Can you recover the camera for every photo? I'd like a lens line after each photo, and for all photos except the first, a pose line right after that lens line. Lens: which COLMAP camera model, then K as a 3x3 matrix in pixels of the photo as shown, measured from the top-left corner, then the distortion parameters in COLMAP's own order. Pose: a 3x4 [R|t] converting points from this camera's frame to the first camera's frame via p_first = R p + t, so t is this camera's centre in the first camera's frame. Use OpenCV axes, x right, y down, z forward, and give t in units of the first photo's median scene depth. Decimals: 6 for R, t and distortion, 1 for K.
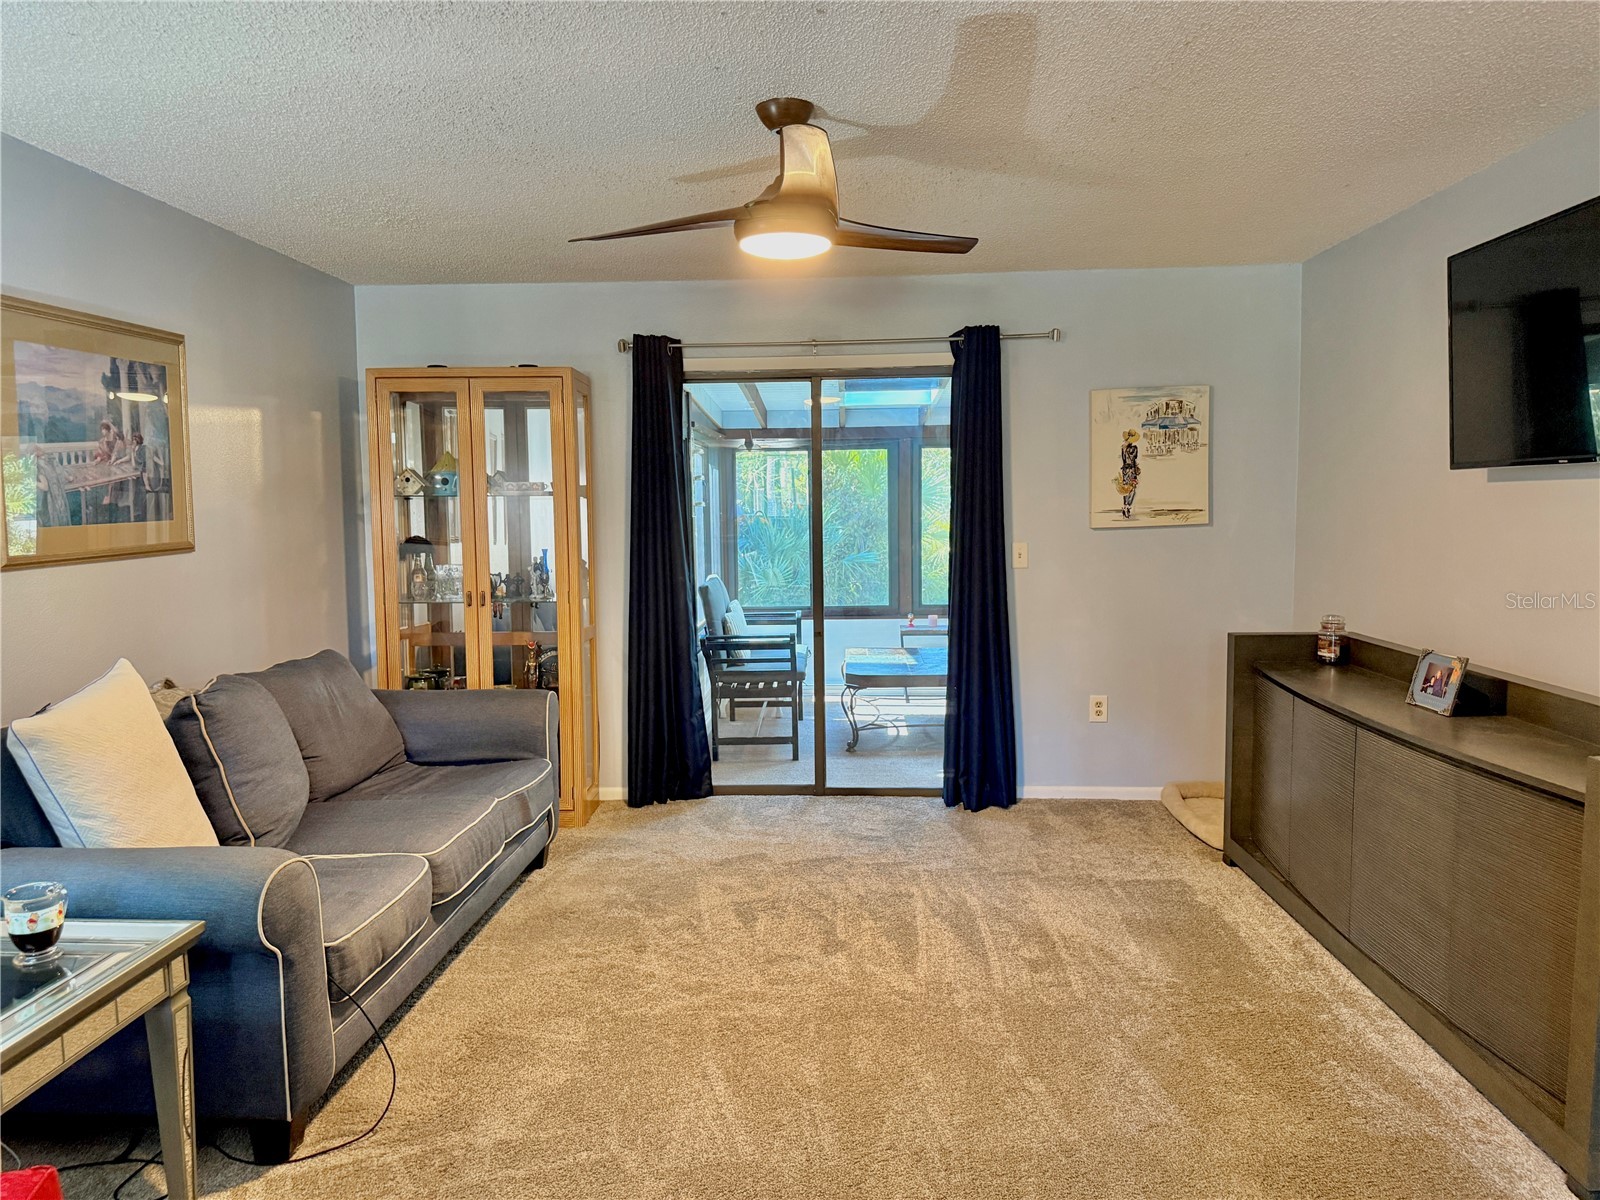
lens RADIAL K [[1125.6, 0, 799.4], [0, 1125.6, 603.3], [0, 0, 1]] dist [0.057346, -0.076118]
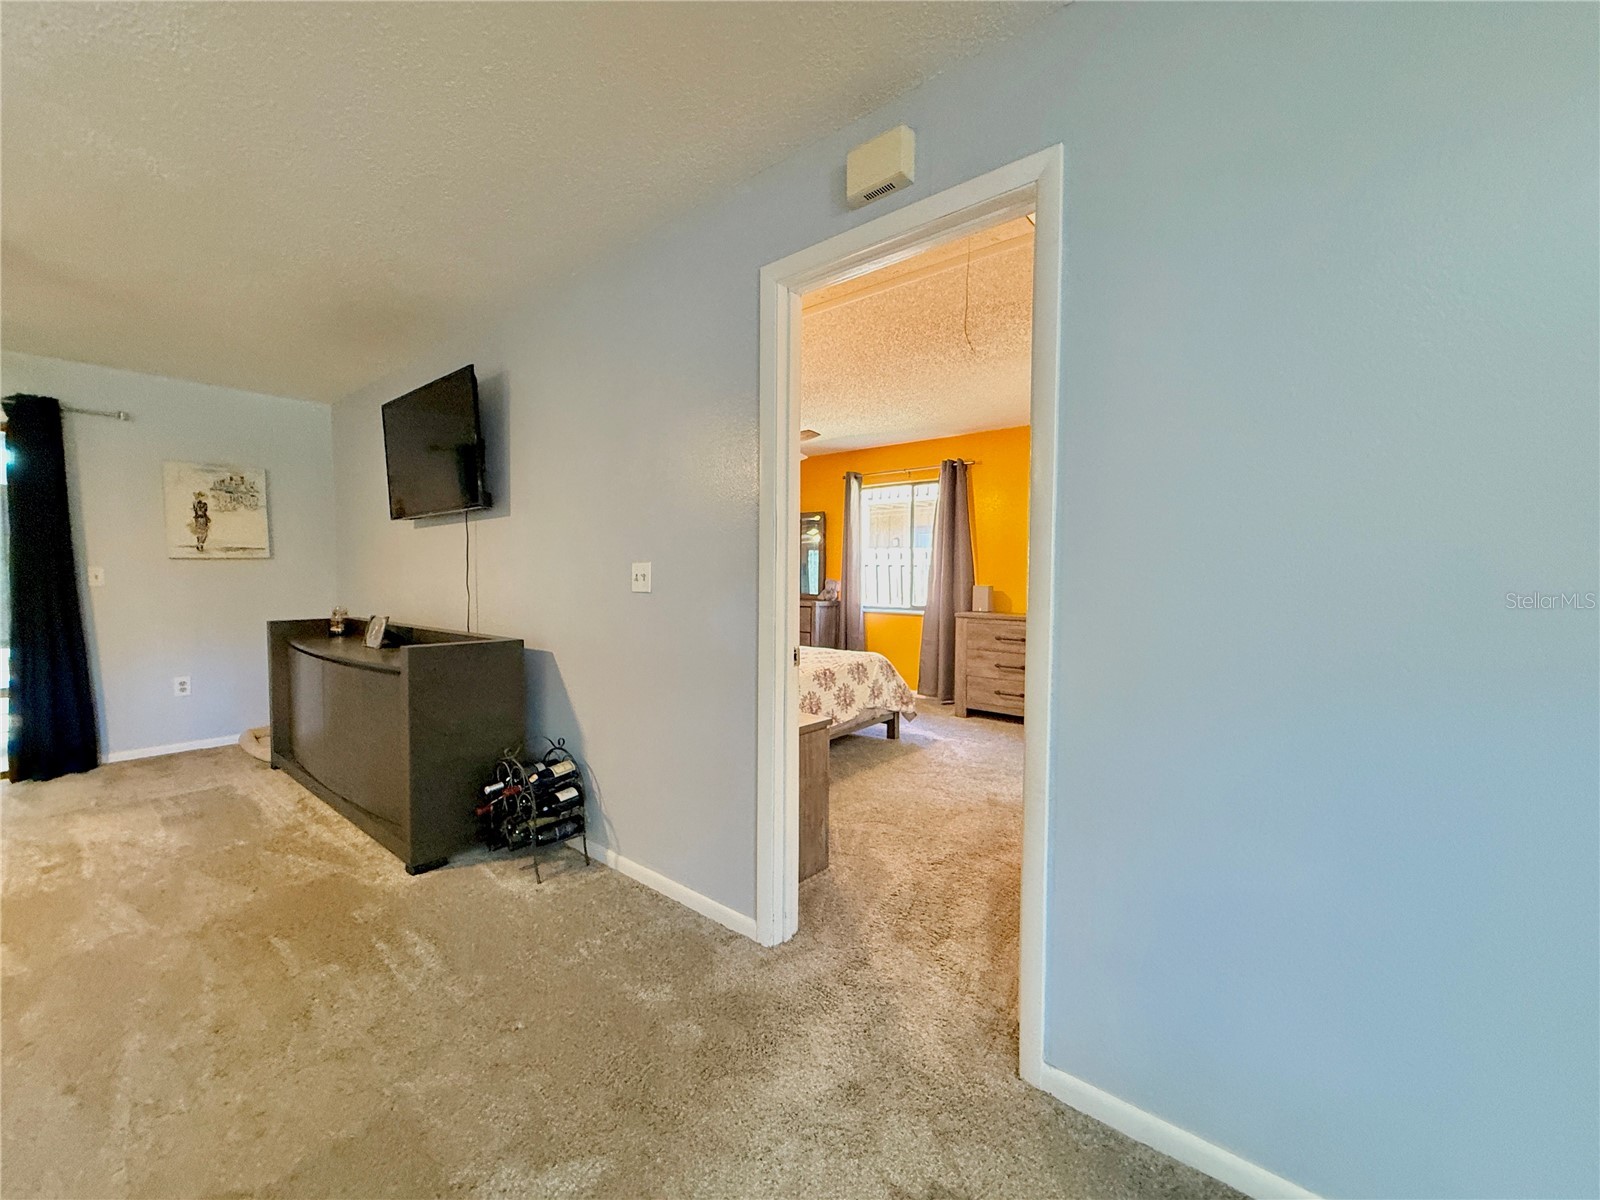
lens RADIAL K [[637.5, 0, 794.4], [0, 637.5, 601.7], [0, 0, 1]] dist [-0.000645, 0.000639]
pose [[0.605545, -0.019984, 0.795560, 0.118354], [0.062102, 0.997823, -0.022205, 0.064386], [-0.793384, 0.062852, 0.605467, -0.114858]]
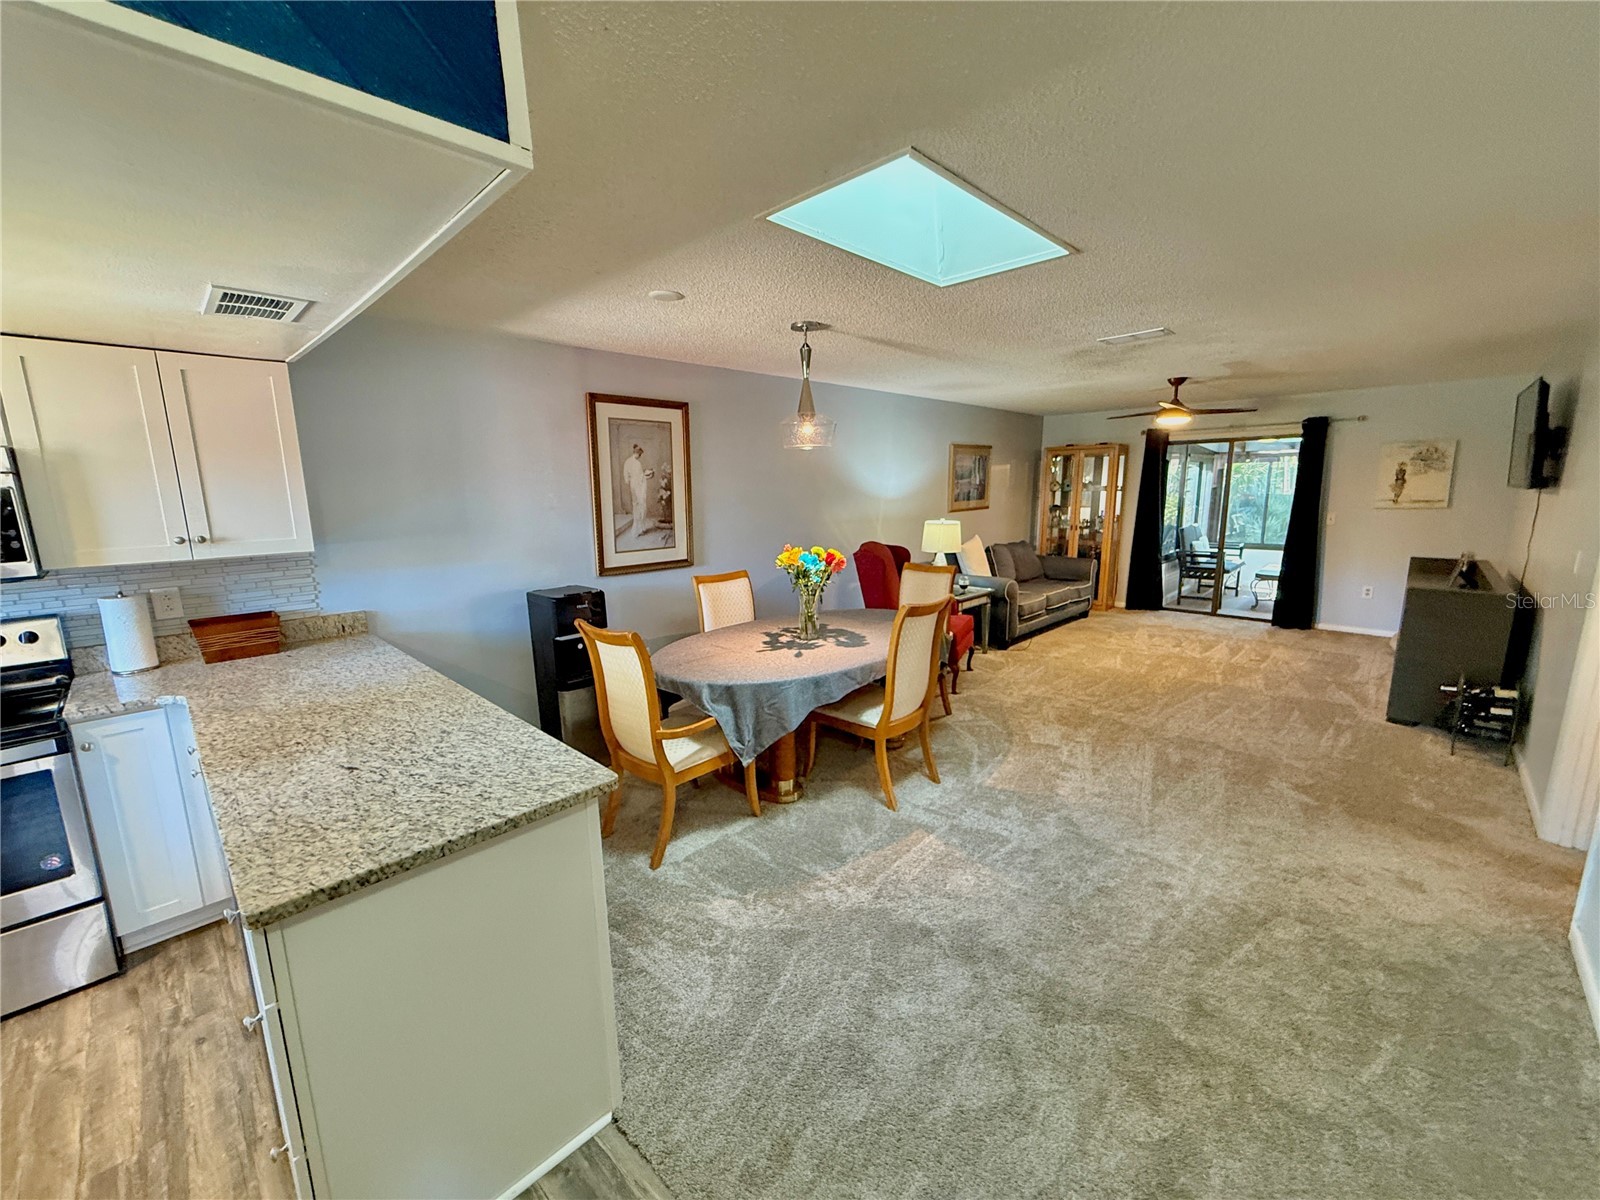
lens RADIAL K [[637.5, 0, 797.6], [0, 637.5, 601.1], [0, 0, 1]] dist [-0.000645, 0.000639]
pose [[0.748823, 0.121629, -0.651514, 0.300676], [-0.055926, 0.991107, 0.120748, 0.029303], [0.660406, -0.053982, 0.748966, -0.777922]]
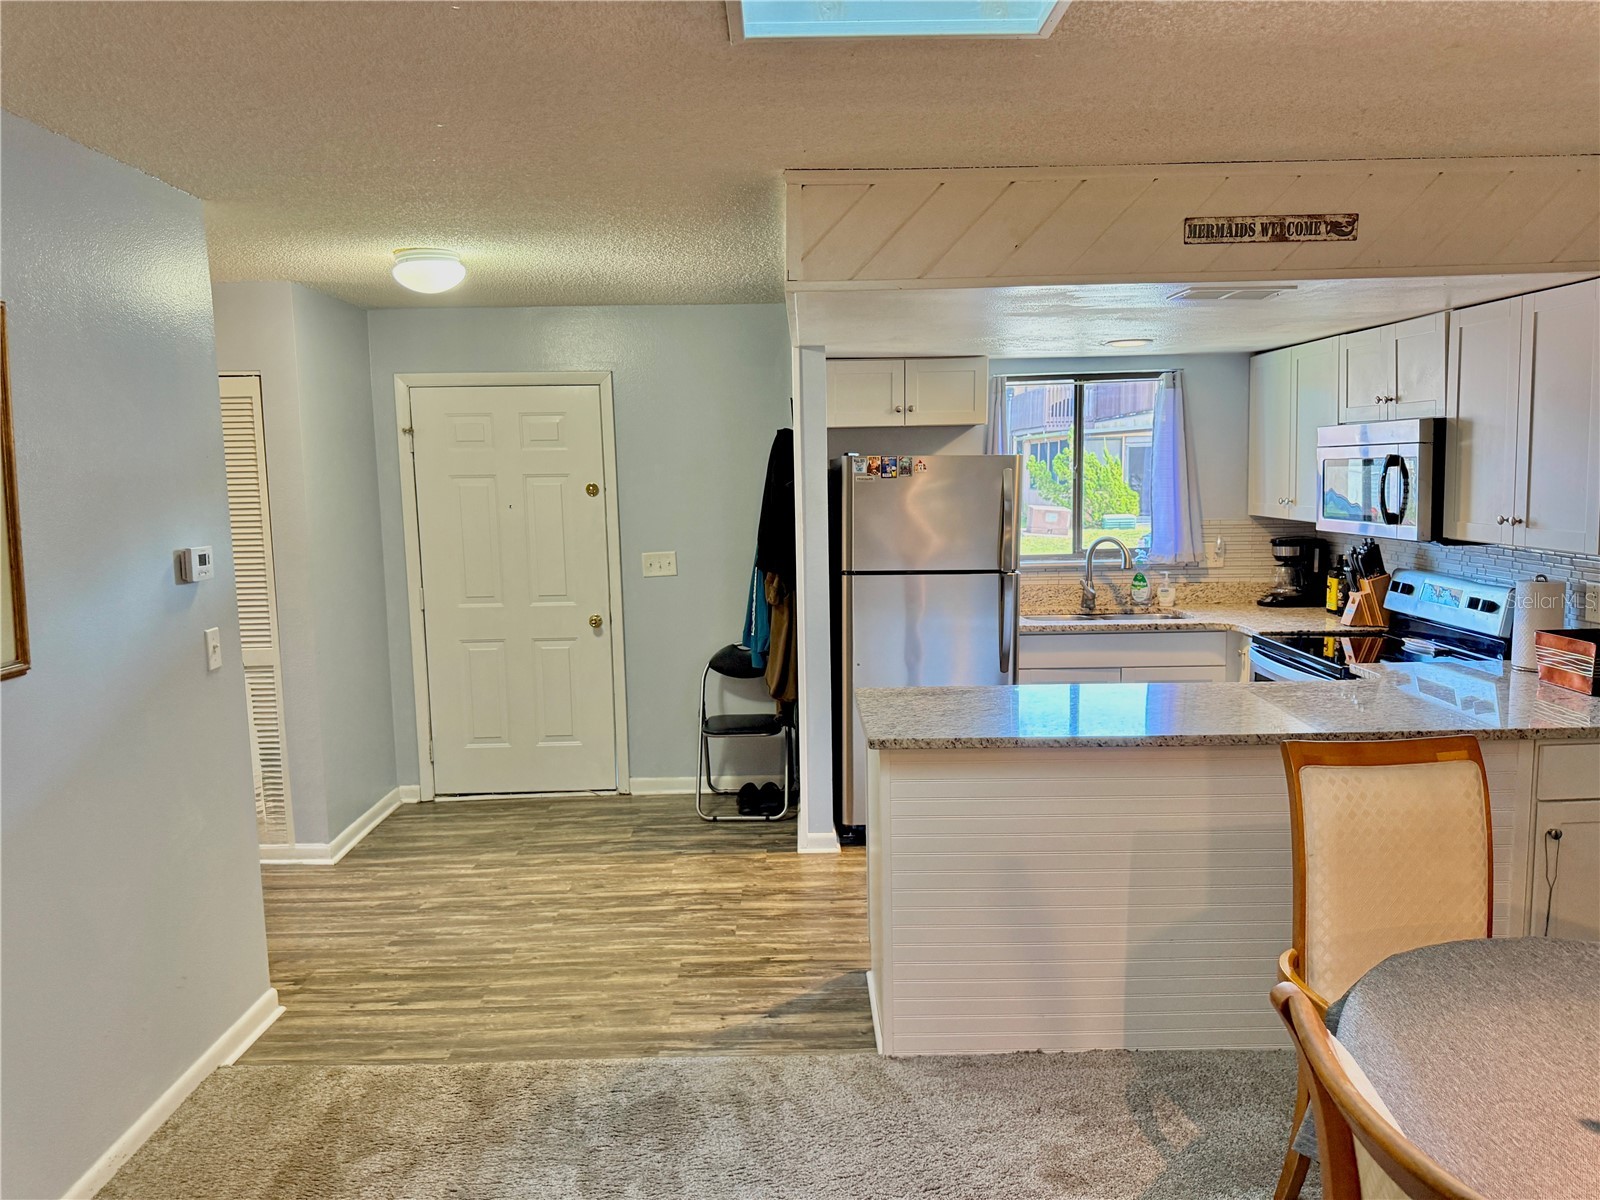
lens RADIAL K [[1125.6, 0, 798.5], [0, 1125.6, 606.1], [0, 0, 1]] dist [0.057346, -0.076118]
pose [[-0.997862, 0.040962, -0.050923, 0.082792], [0.028802, 0.975083, 0.219961, -0.062009], [0.058664, 0.218024, -0.974179, 0.078043]]
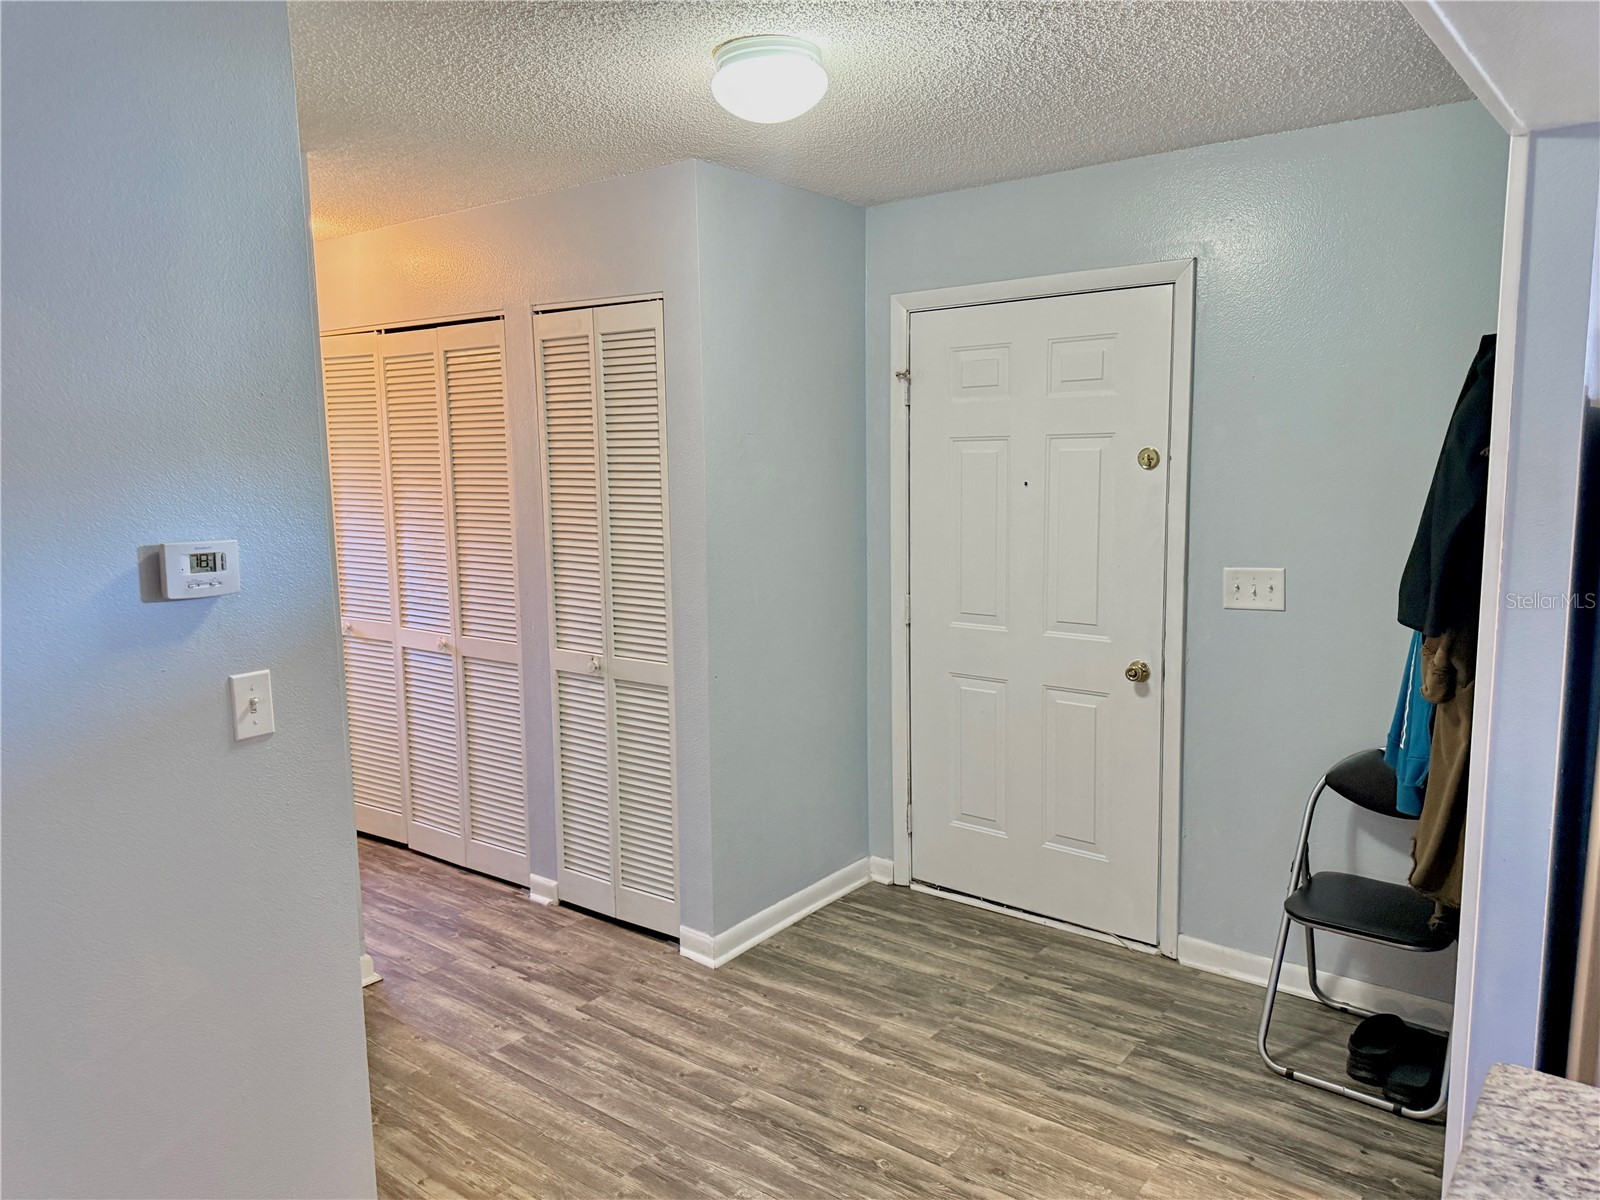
lens RADIAL K [[1125.6, 0, 808.9], [0, 1125.6, 593.4], [0, 0, 1]] dist [0.057346, -0.076118]
pose [[-0.817220, -0.047720, 0.574347, -0.018161], [0.081046, 0.977148, 0.196504, 0.002053], [-0.570599, 0.207136, -0.794677, -0.437097]]
